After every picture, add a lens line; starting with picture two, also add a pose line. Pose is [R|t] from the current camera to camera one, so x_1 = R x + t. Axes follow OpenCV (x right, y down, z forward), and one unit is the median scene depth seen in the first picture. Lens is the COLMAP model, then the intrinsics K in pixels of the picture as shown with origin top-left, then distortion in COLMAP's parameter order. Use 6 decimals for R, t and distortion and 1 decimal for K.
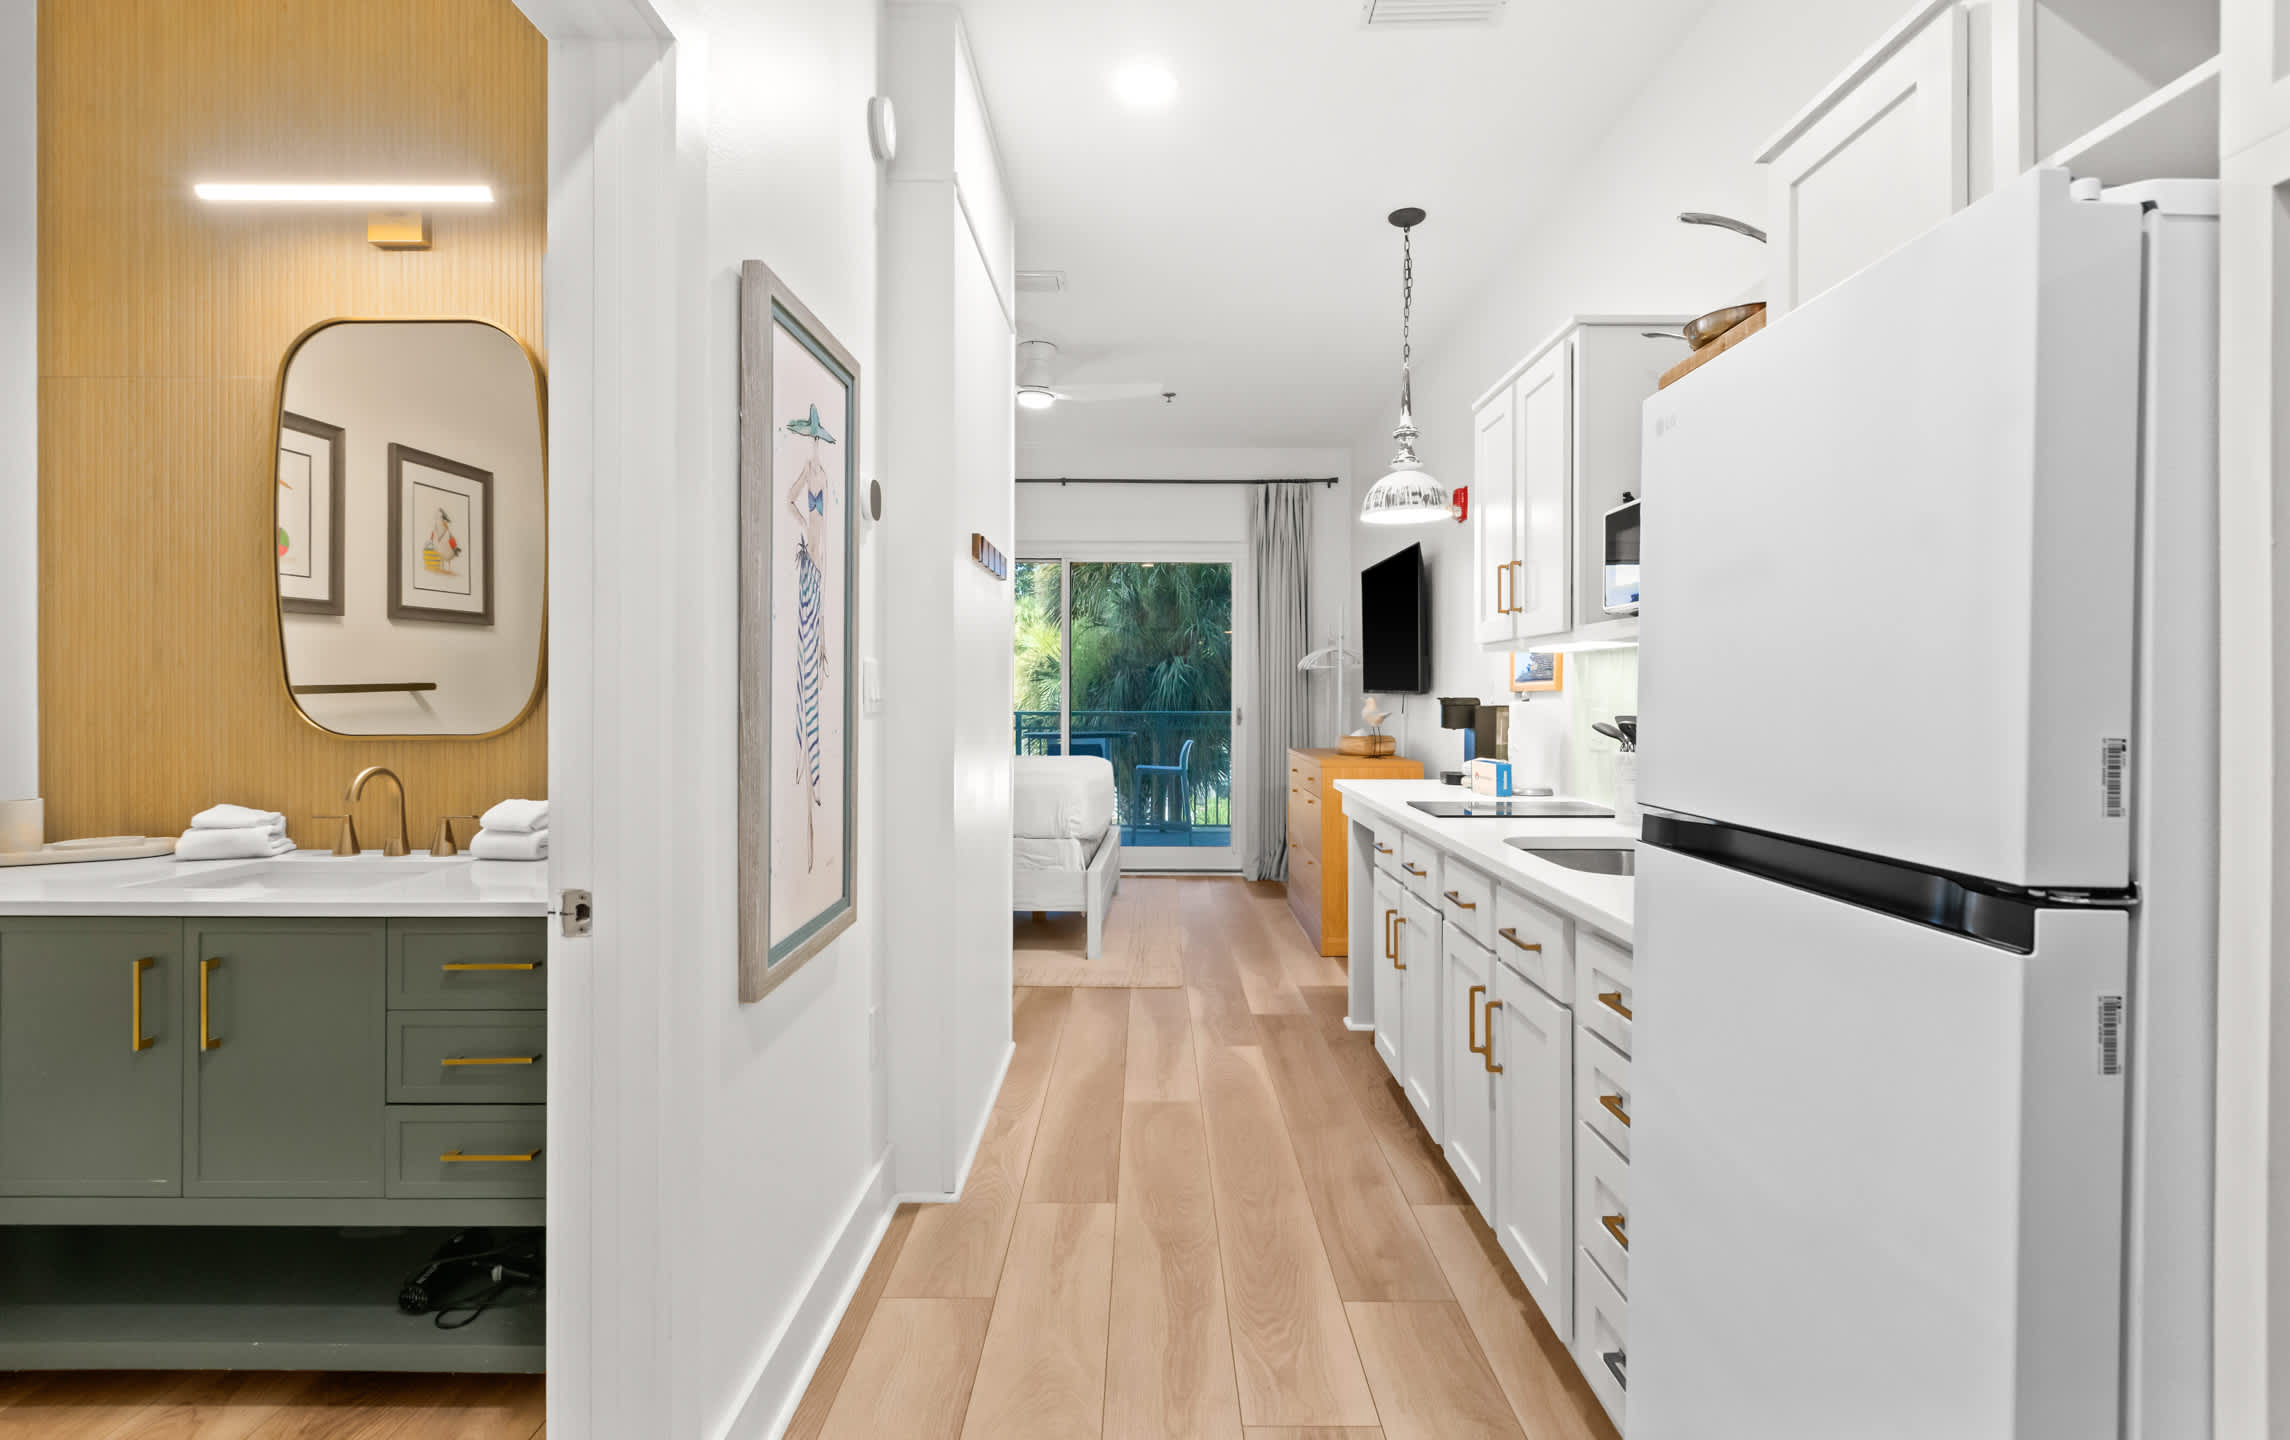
lens RADIAL K [[1027.7, 0, 1150.6], [0, 1027.7, 694.4], [0, 0, 1]] dist [0.000212, 0.000071]
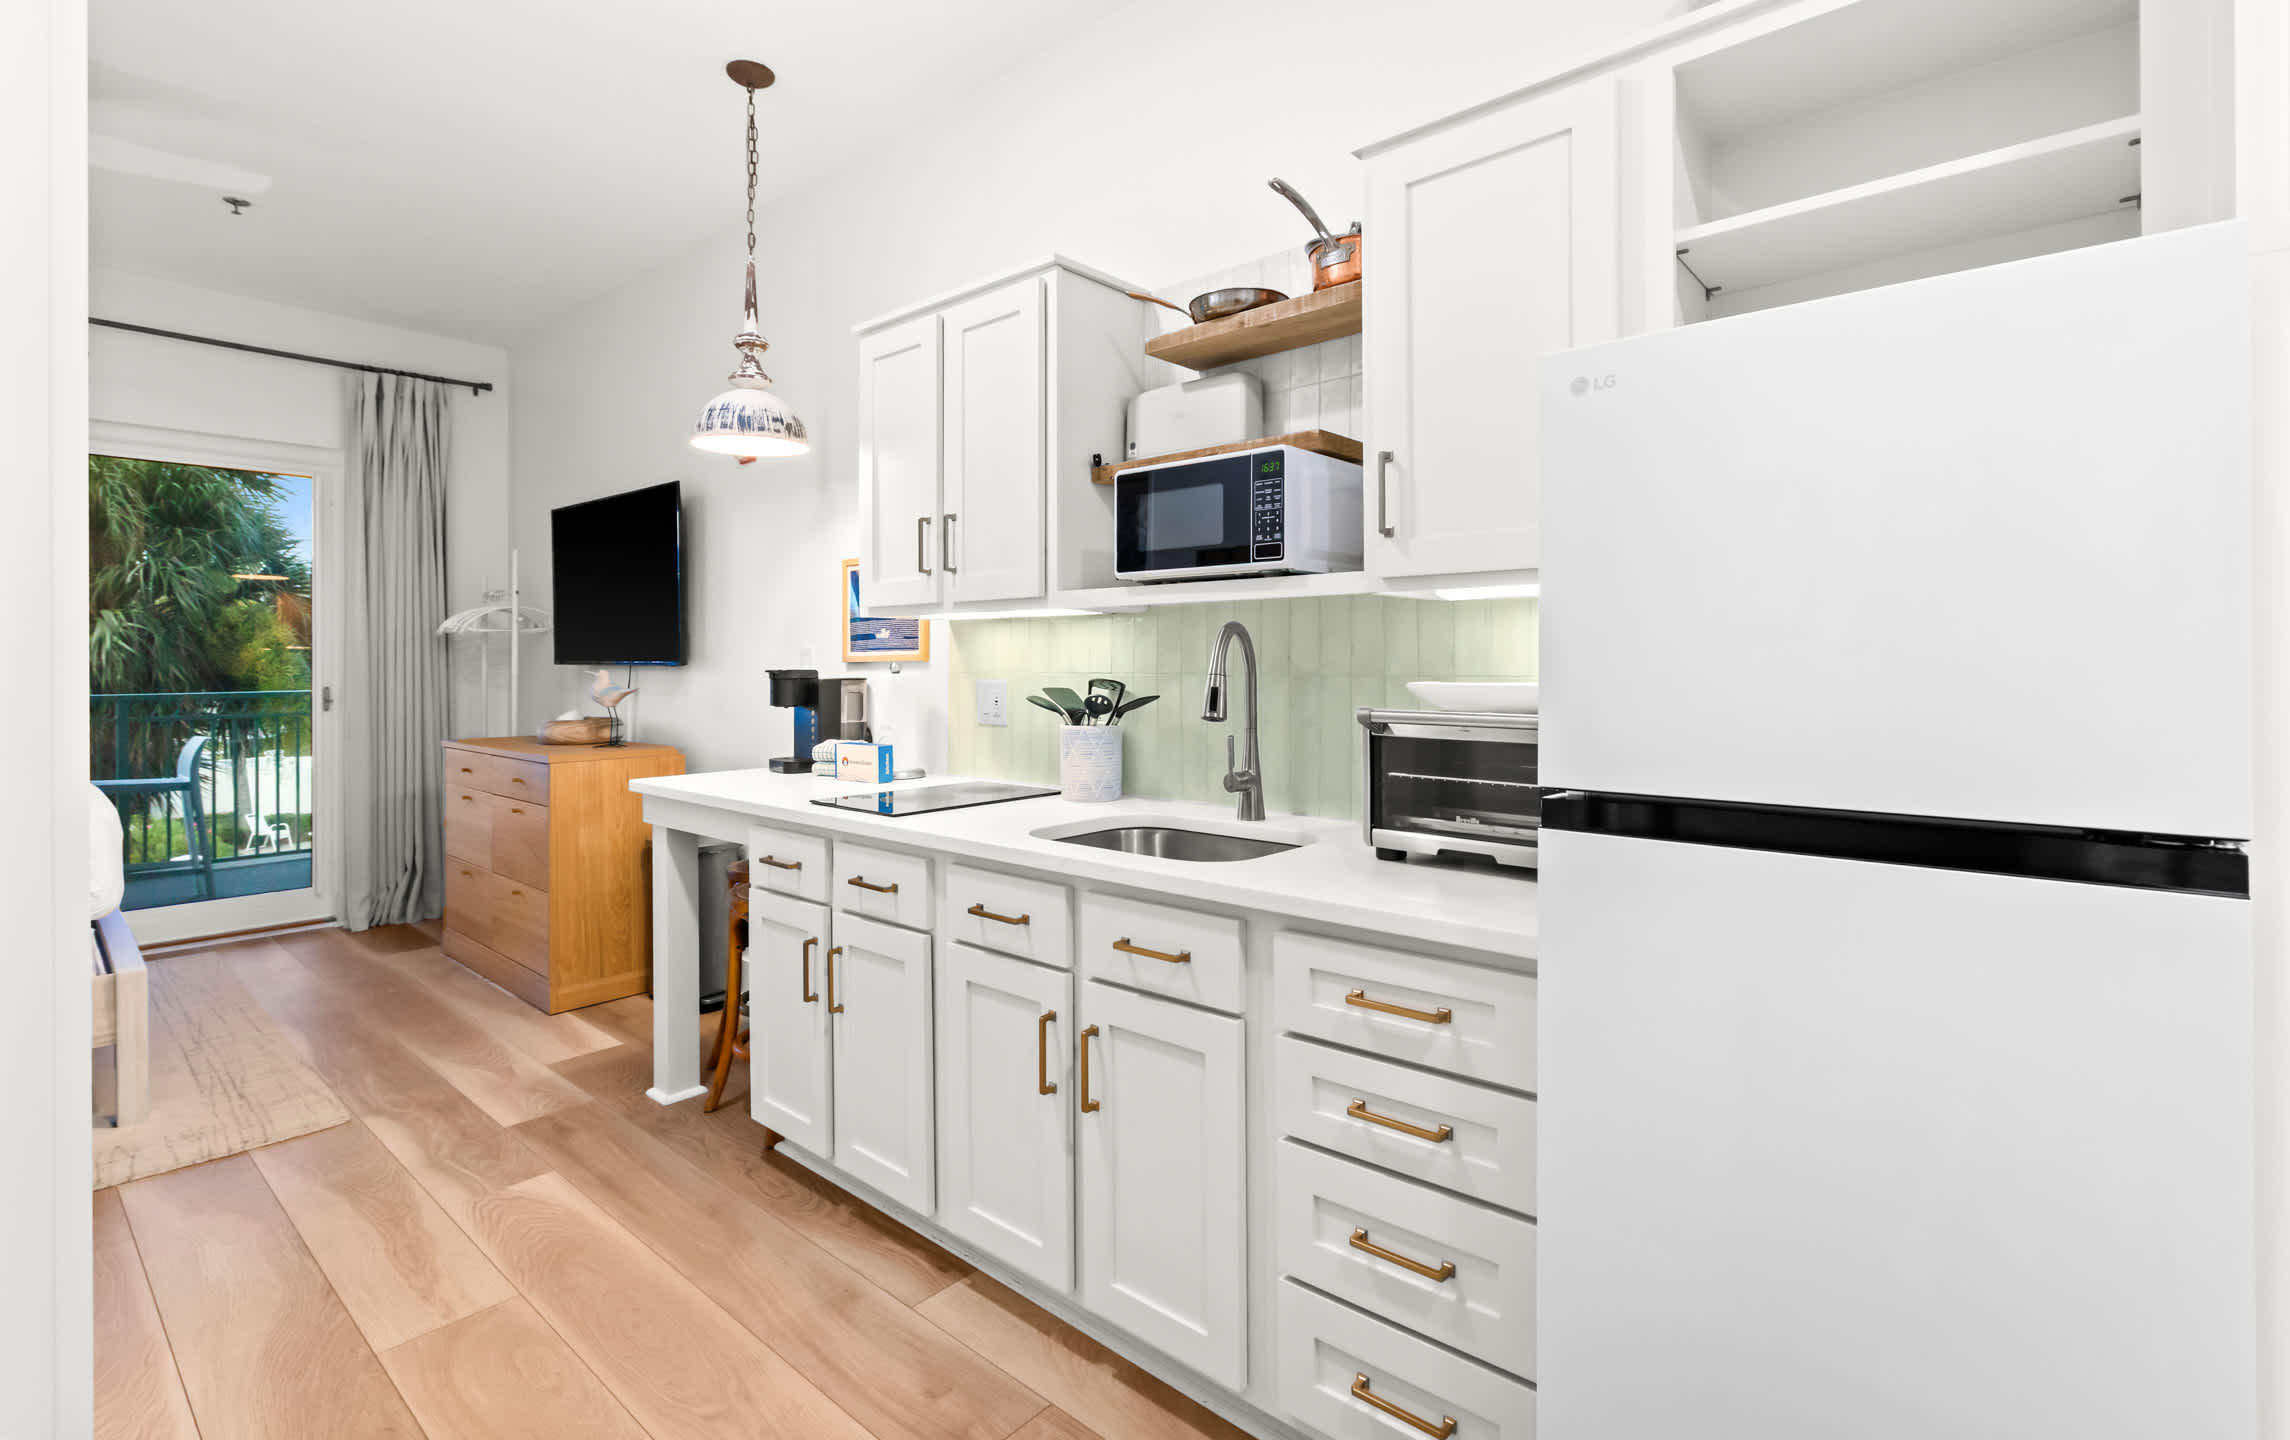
lens RADIAL K [[1029.6, 0, 1154.5], [0, 1029.6, 662.5], [0, 0, 1]] dist [-0.000363, -0.000217]
pose [[0.648297, -0.002943, 0.761382, -0.161889], [0.003597, 0.999993, 0.000803, -0.002812], [-0.761379, 0.002218, 0.648303, 0.235181]]
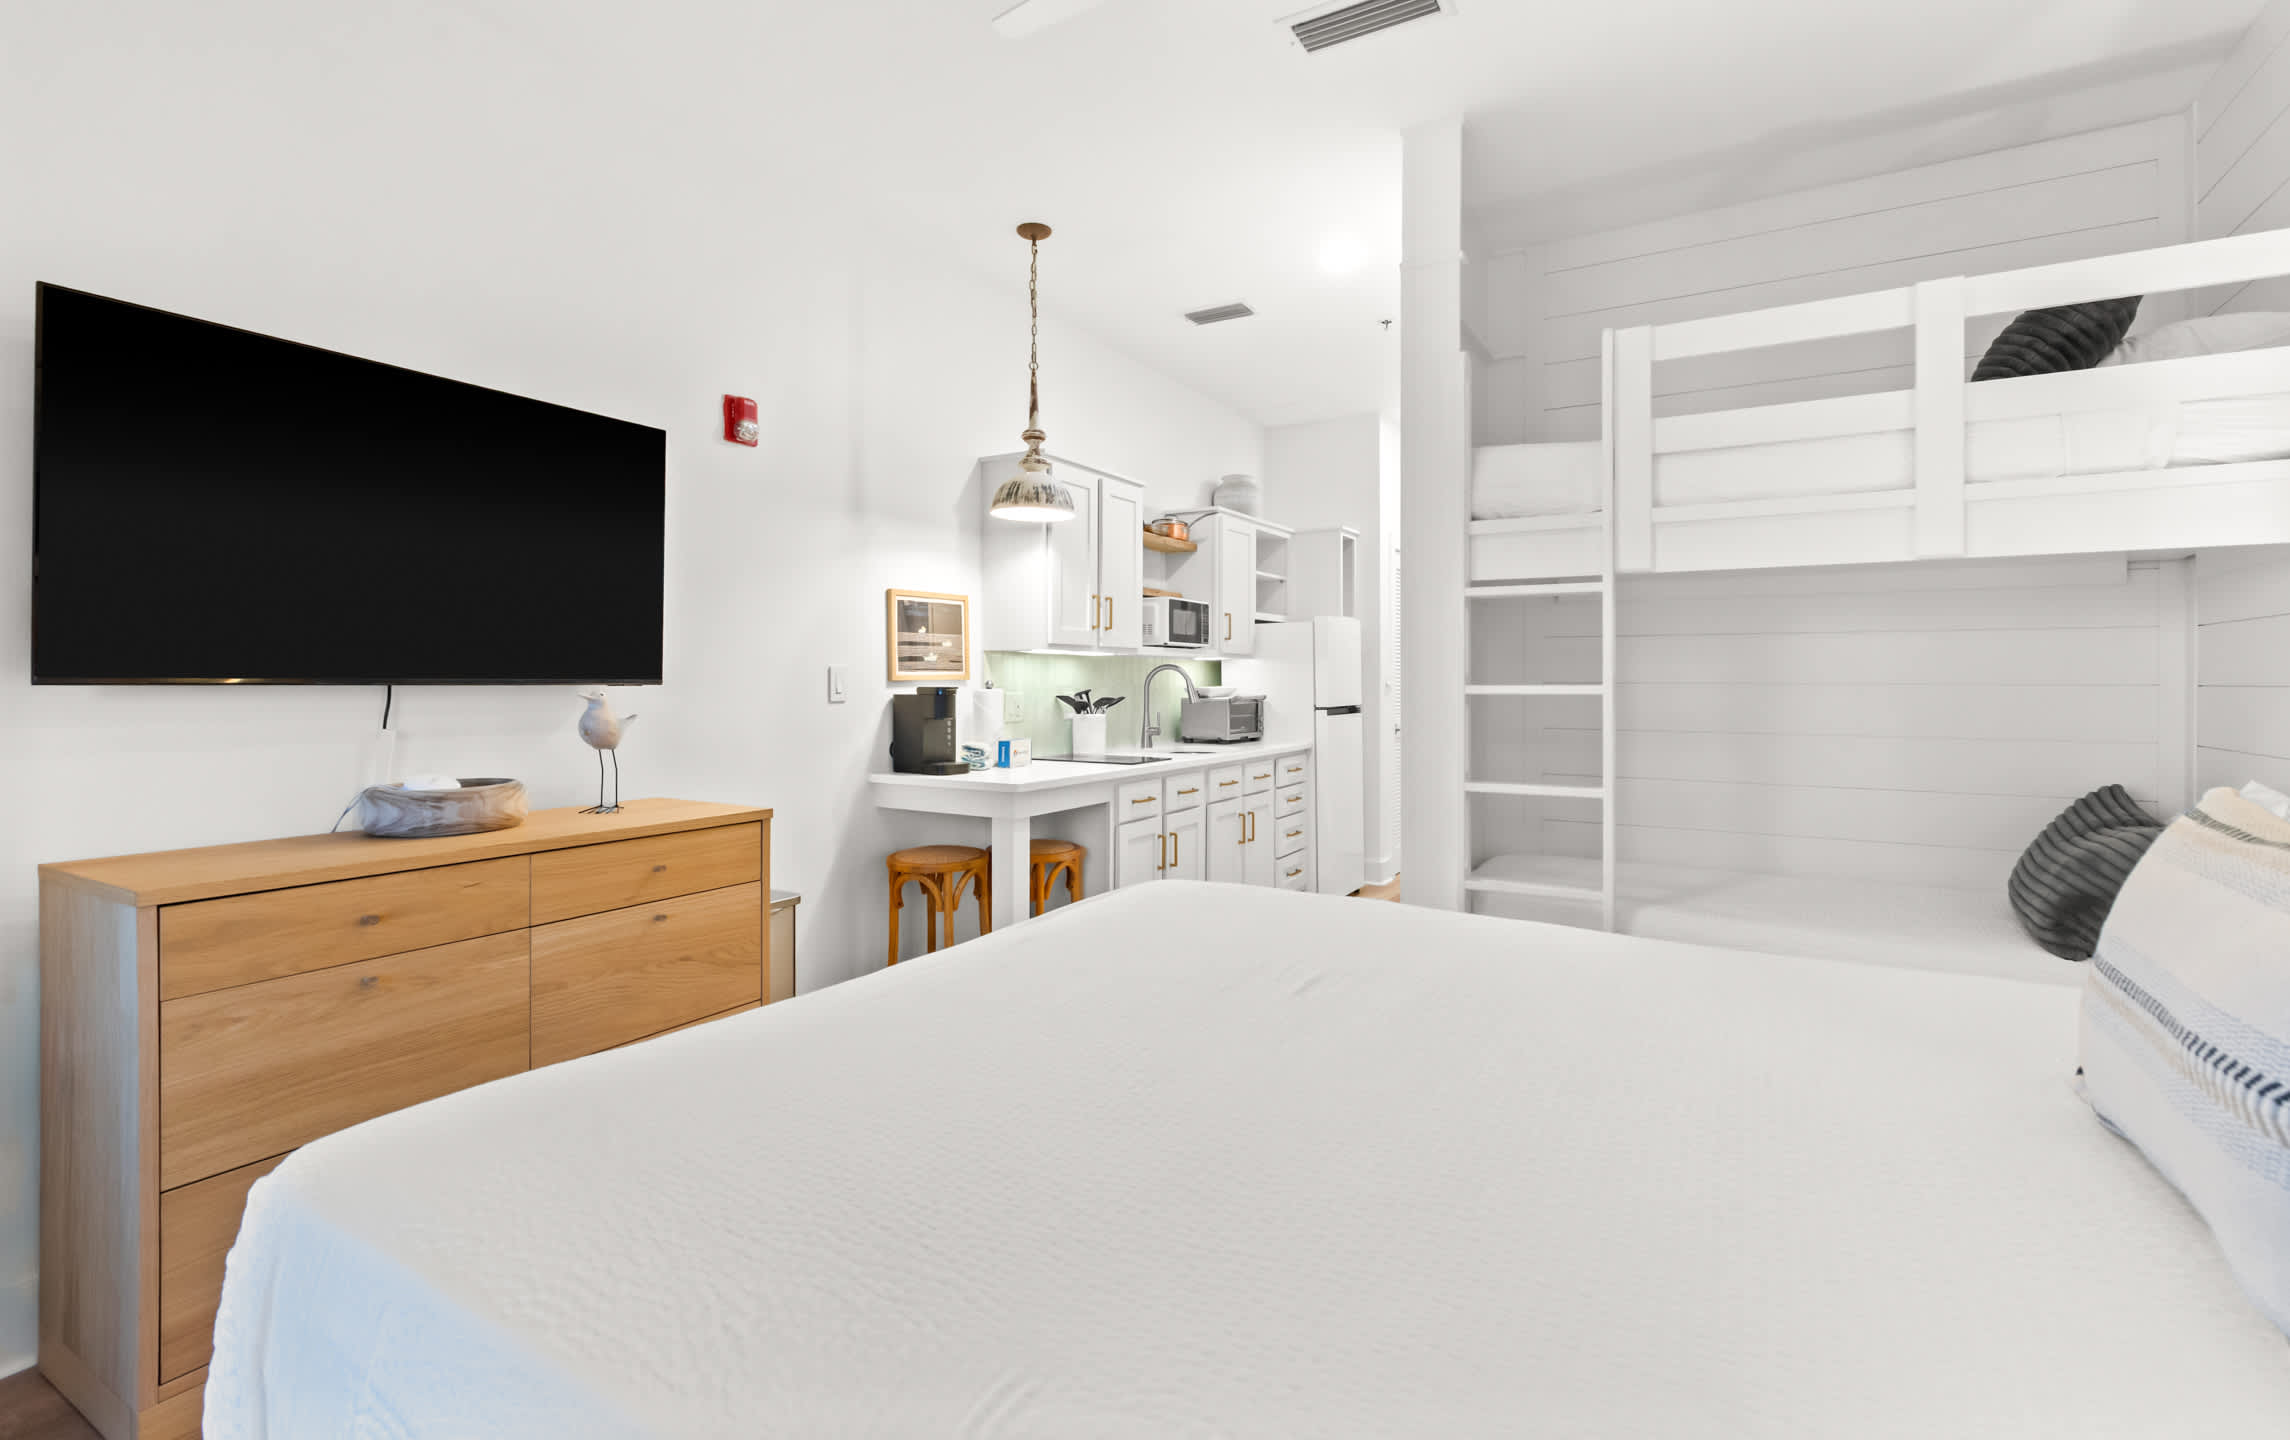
lens RADIAL K [[1041.7, 0, 1155.1], [0, 1041.7, 676.6], [0, 0, 1]] dist [0.000062, 0.000424]
pose [[-0.868214, -0.002370, 0.496184, -0.390684], [-0.003057, 0.999995, -0.000574, -0.007426], [-0.496180, -0.002015, -0.868217, 1.865731]]
